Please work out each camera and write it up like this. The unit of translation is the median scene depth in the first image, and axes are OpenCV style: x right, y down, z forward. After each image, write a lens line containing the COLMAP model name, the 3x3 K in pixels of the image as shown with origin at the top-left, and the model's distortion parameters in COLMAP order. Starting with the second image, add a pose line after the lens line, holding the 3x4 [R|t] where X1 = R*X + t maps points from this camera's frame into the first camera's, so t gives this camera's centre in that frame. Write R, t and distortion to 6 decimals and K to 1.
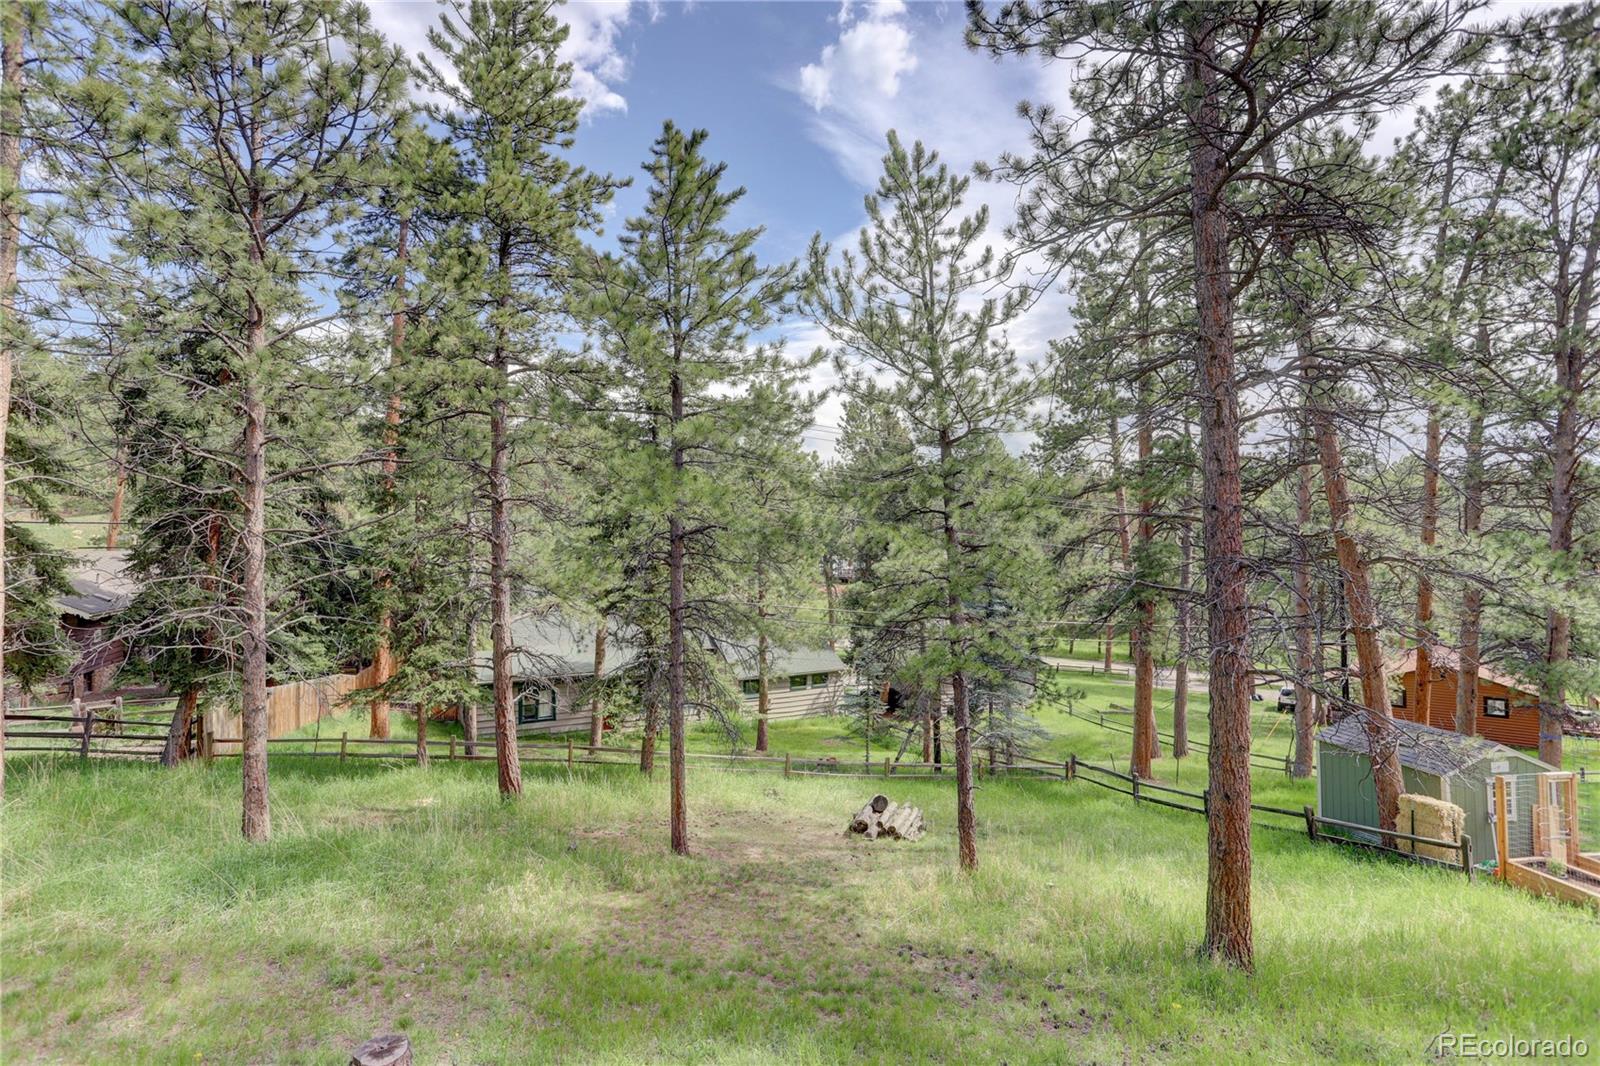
lens RADIAL K [[798.1, 0, 795.9], [0, 798.1, 537.9], [0, 0, 1]] dist [-0.000261, 0.001810]
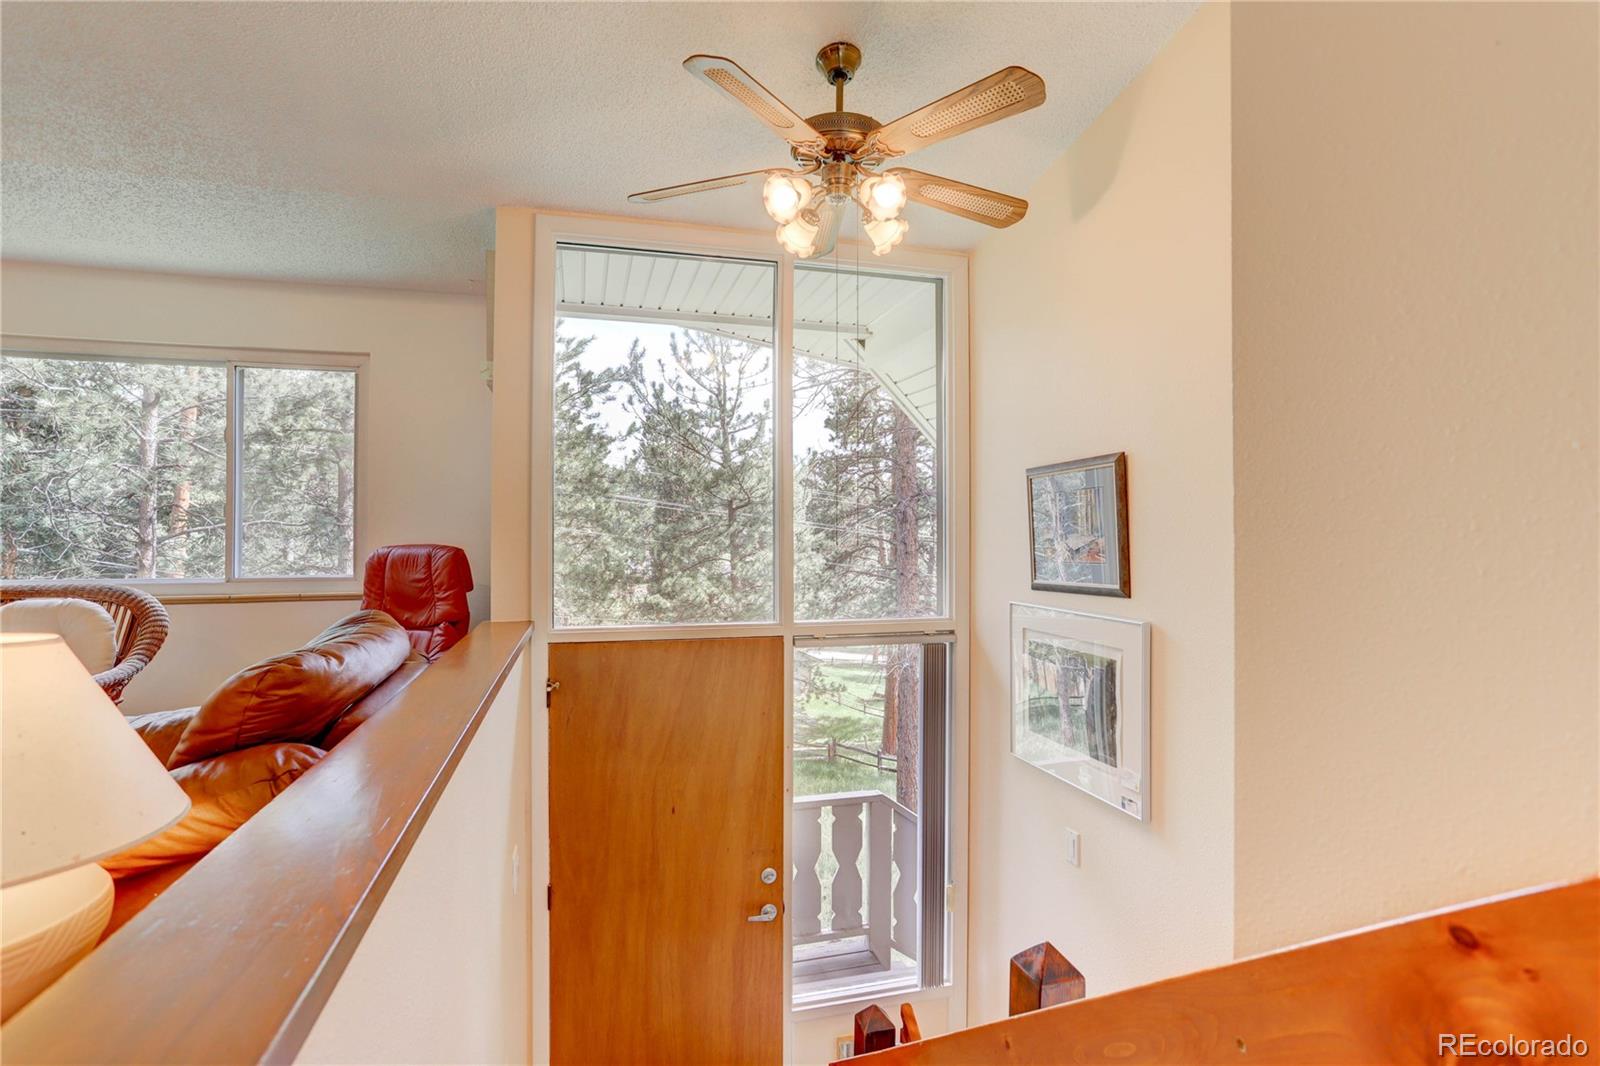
lens RADIAL K [[798.1, 0, 802.1], [0, 798.1, 535.3], [0, 0, 1]] dist [-0.000261, 0.001810]
pose [[0.963777, 0.013515, 0.266365, -0.052061], [-0.014859, 0.999885, 0.003031, -0.074769], [-0.266294, -0.006880, 0.963867, -0.293608]]
